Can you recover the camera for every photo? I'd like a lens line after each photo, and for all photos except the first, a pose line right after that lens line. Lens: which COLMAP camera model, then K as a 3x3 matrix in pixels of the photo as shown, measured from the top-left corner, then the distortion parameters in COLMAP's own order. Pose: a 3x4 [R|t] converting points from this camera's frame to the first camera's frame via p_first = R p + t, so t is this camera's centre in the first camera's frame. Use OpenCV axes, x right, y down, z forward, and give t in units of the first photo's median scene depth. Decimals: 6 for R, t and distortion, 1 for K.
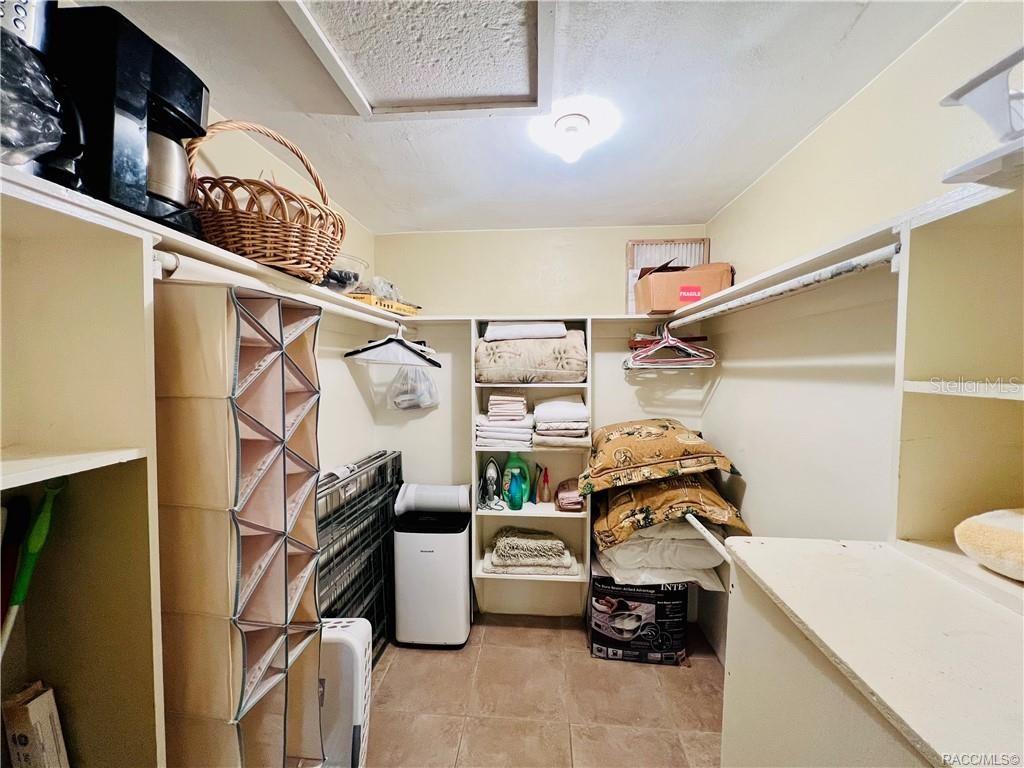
lens RADIAL K [[409.5, 0, 512.9], [0, 409.5, 382.1], [0, 0, 1]] dist [-0.002678, 0.000963]
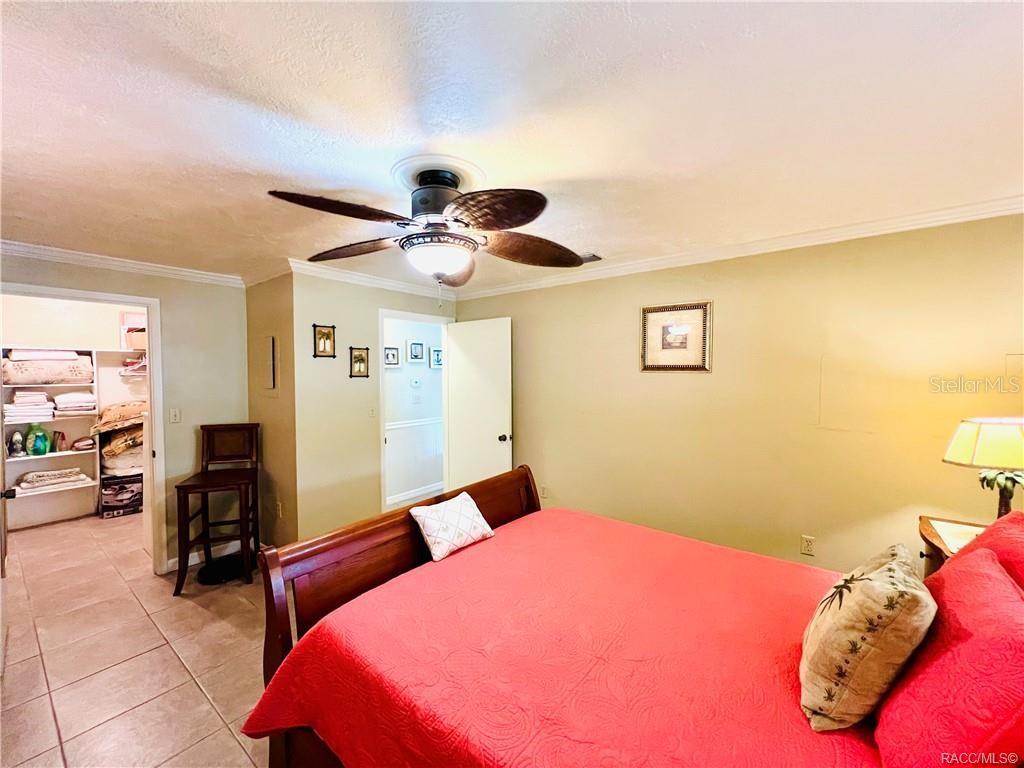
lens RADIAL K [[409.5, 0, 511.0], [0, 409.5, 381.7], [0, 0, 1]] dist [-0.002678, 0.000963]
pose [[0.551905, -0.023792, 0.833568, -0.350308], [0.039219, 0.999227, 0.002553, 0.068788], [-0.832984, 0.031283, 0.552411, -1.755492]]
